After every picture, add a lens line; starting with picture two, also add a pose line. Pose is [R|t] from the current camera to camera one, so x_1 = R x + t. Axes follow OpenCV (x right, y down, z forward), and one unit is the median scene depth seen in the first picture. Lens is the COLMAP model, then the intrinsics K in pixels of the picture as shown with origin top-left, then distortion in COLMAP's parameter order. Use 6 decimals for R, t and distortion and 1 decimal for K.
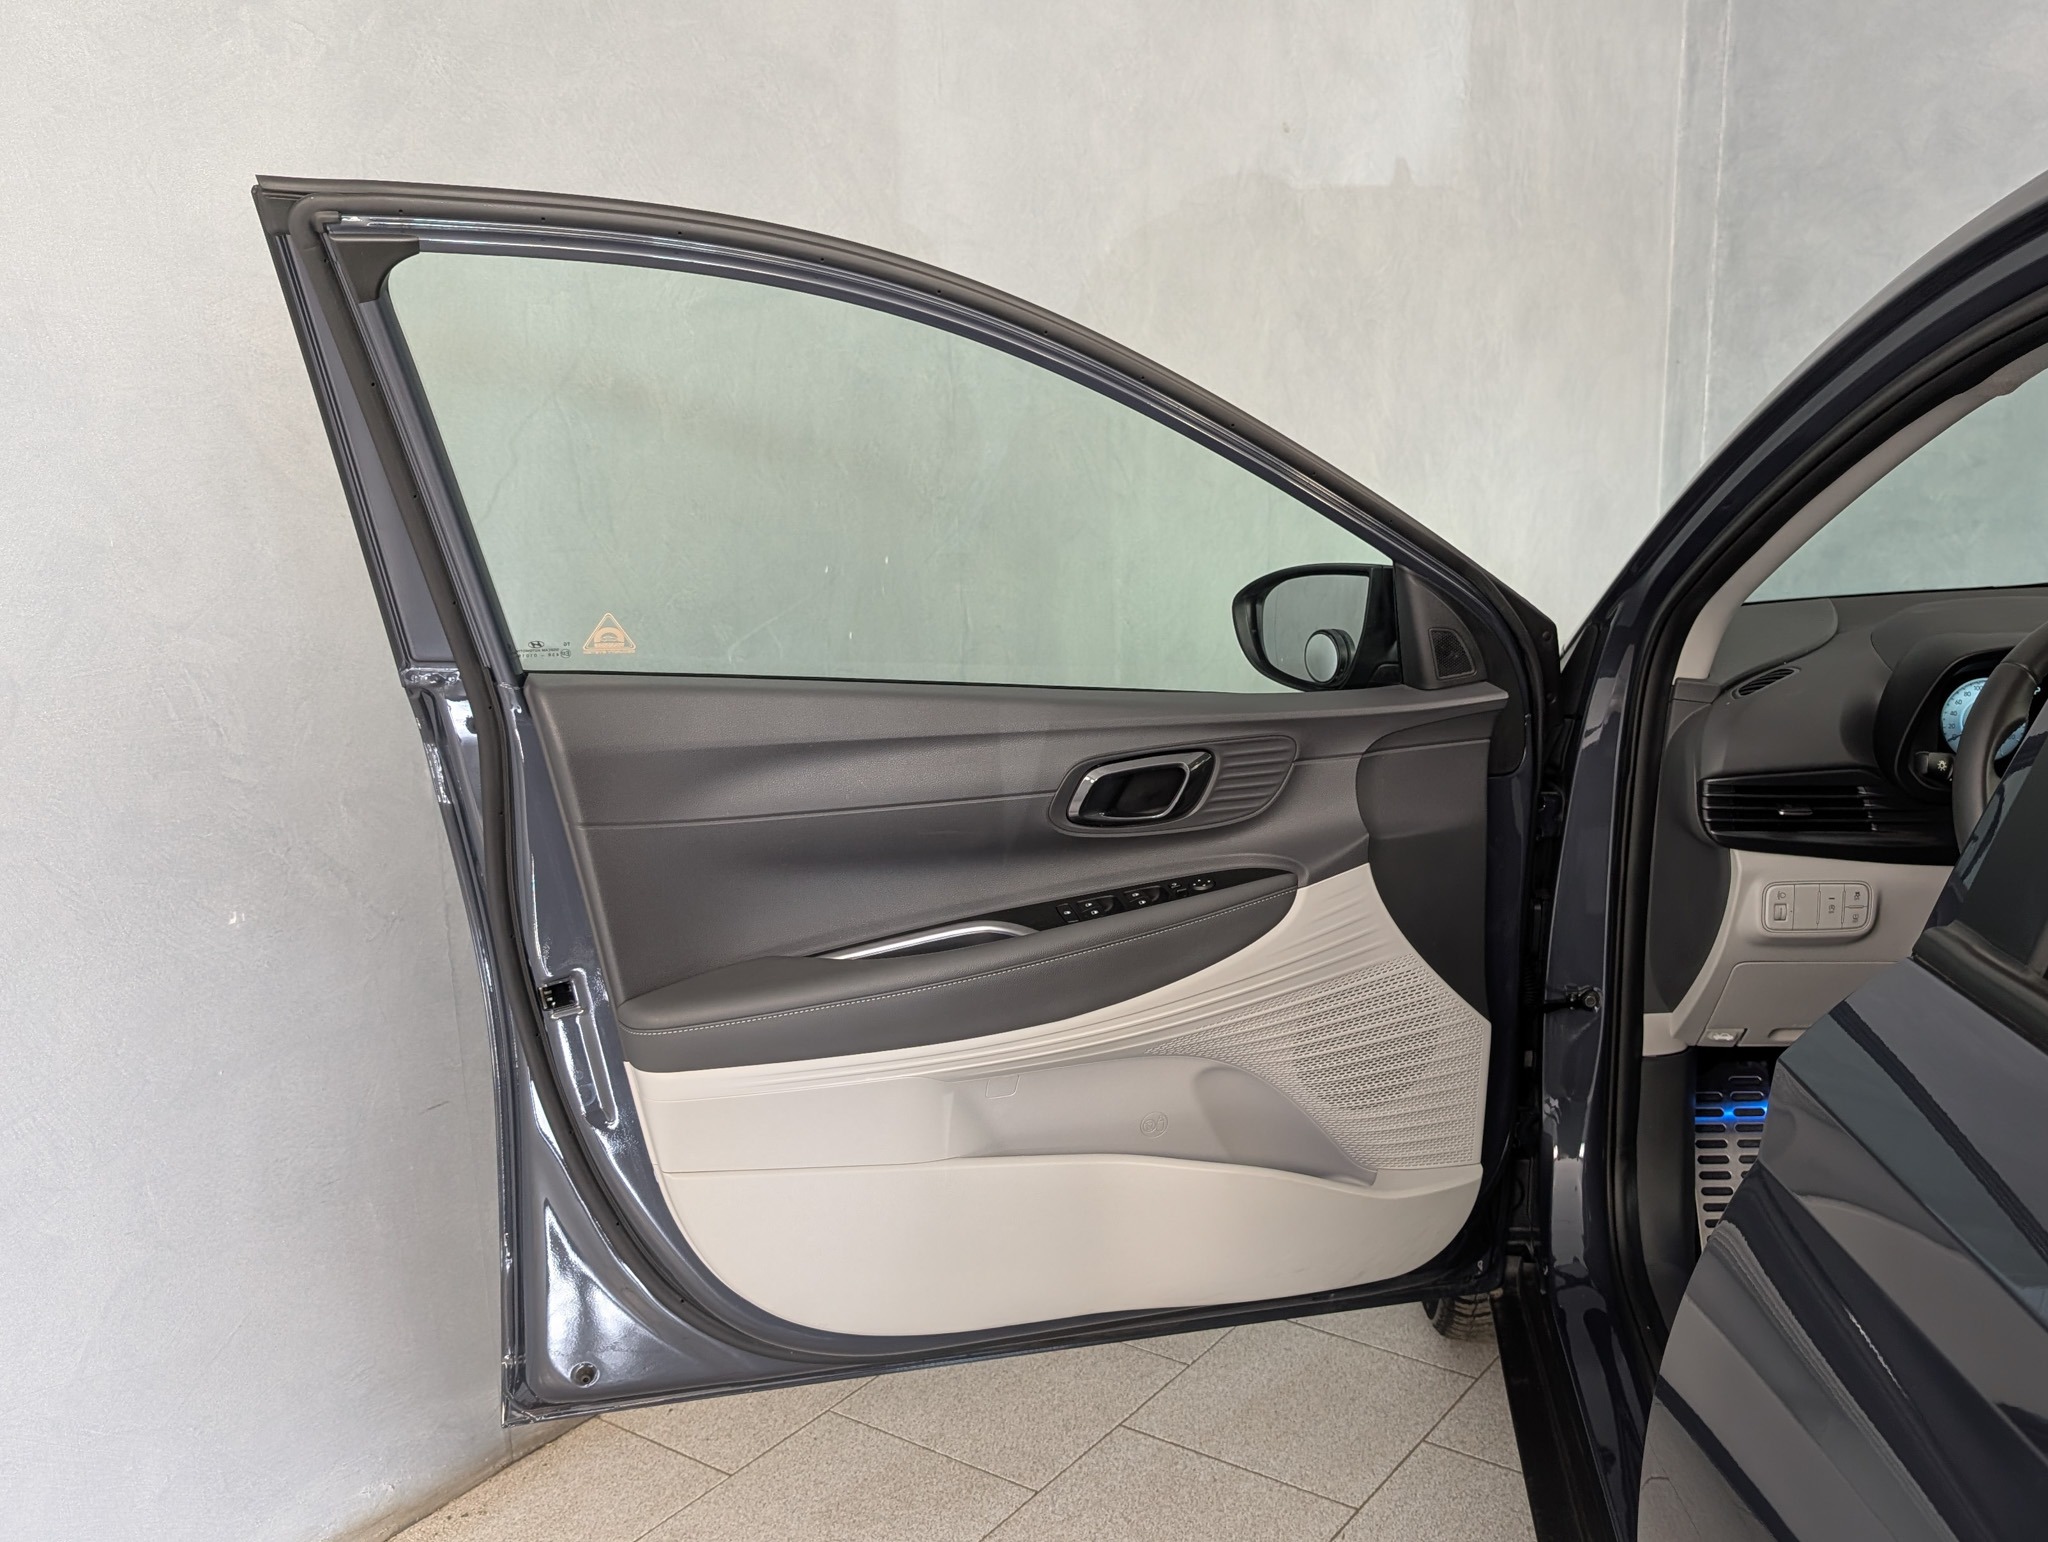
lens RADIAL K [[1923.8, 0, 1150.7], [0, 1923.8, 842.6], [0, 0, 1]] dist [0.004643, 0.007010]
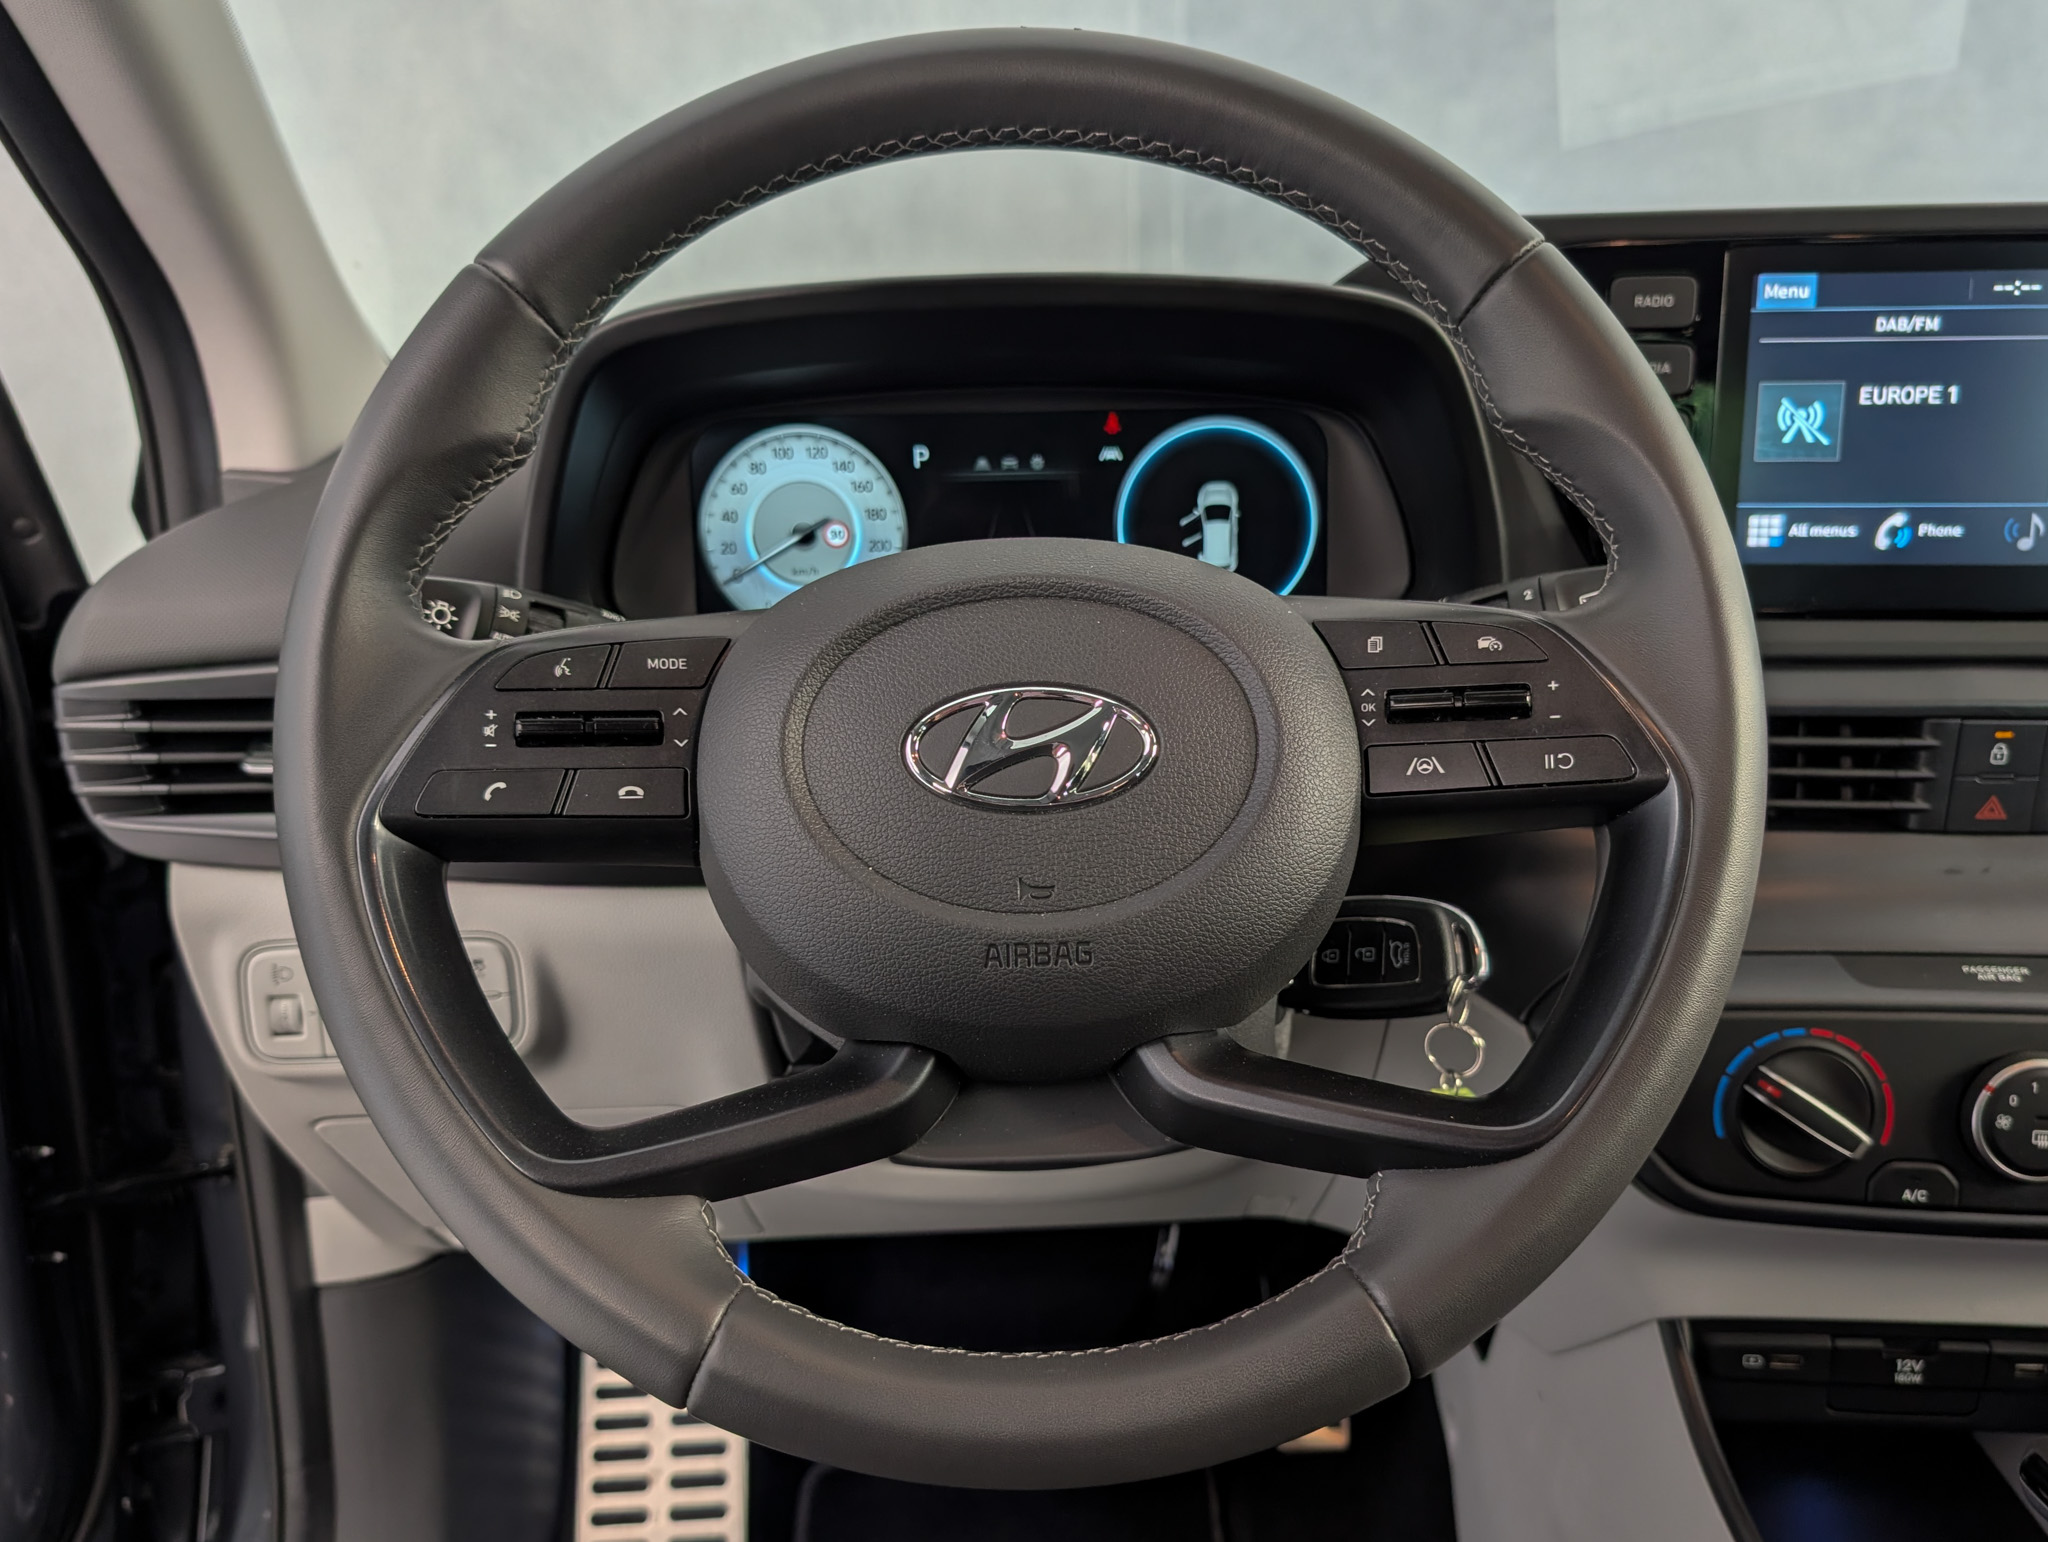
lens RADIAL K [[1655.2, 0, 1081.6], [0, 1655.2, 837.0], [0, 0, 1]] dist [0.055237, -0.081683]
pose [[0.996060, -0.023590, 0.085487, 0.449736], [0.022738, 0.999682, 0.010930, -0.001037], [-0.085718, -0.008943, 0.996279, 0.626392]]
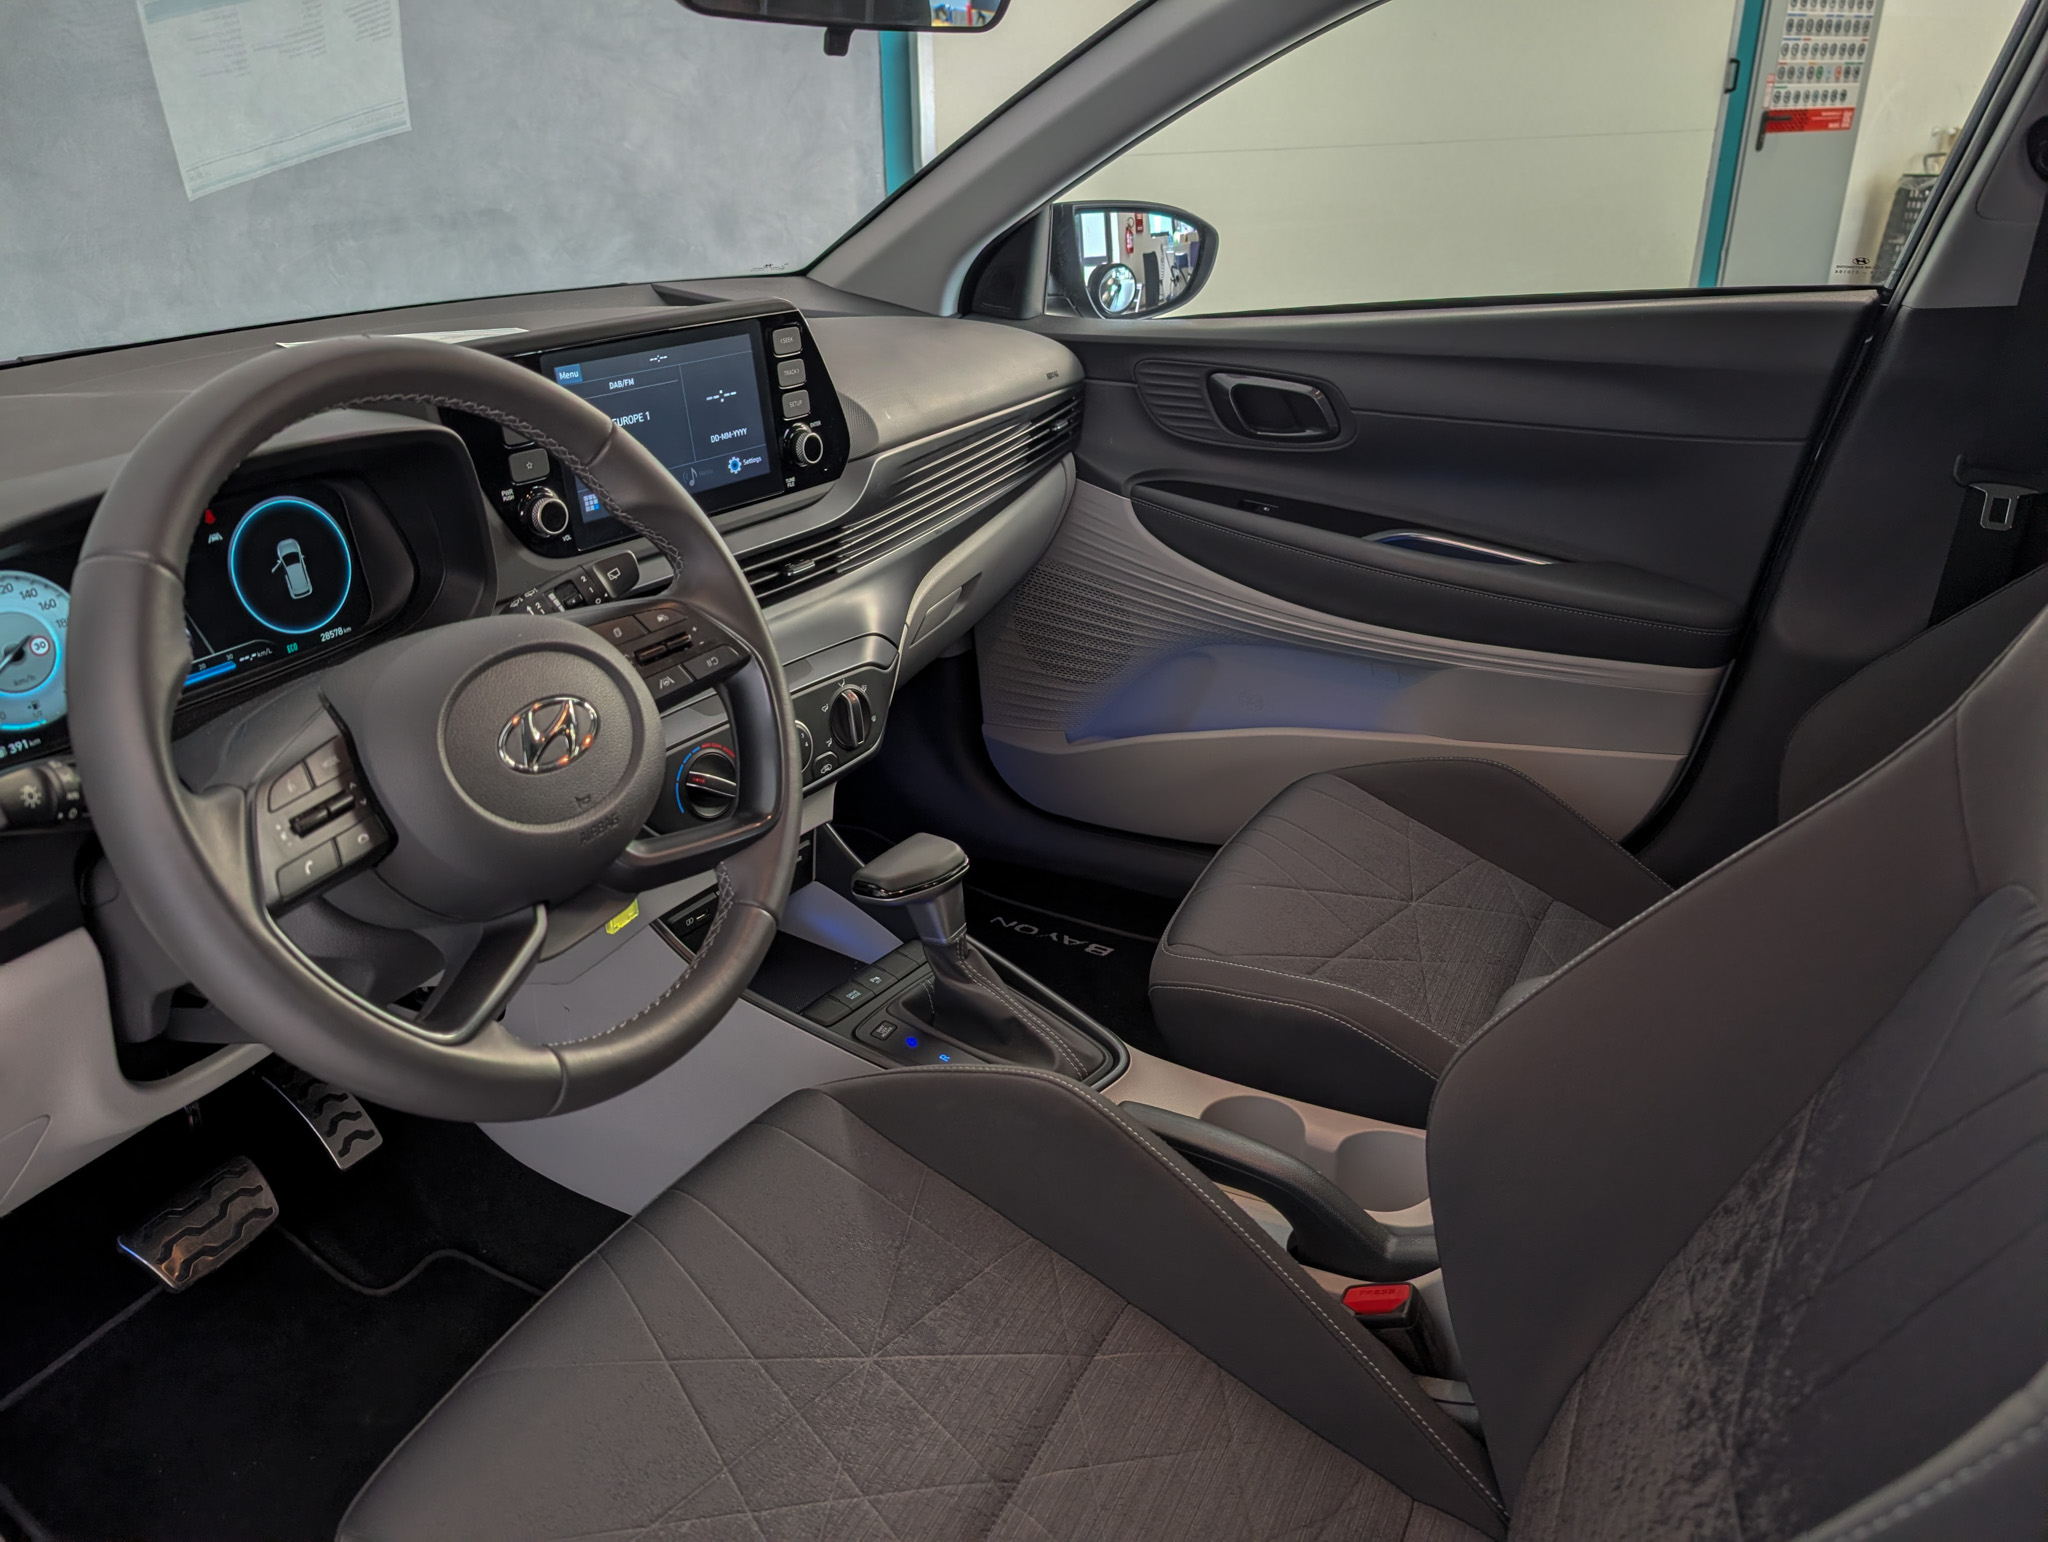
lens RADIAL K [[1476.7, 0, 1024.0], [0, 1476.7, 771.0], [0, 0, 1]] dist [0.001310, -0.001753]
pose [[0.416267, -0.369320, 0.830858, 0.196498], [0.241945, 0.925838, 0.290322, -0.081841], [-0.876461, 0.080171, 0.474751, 0.557072]]
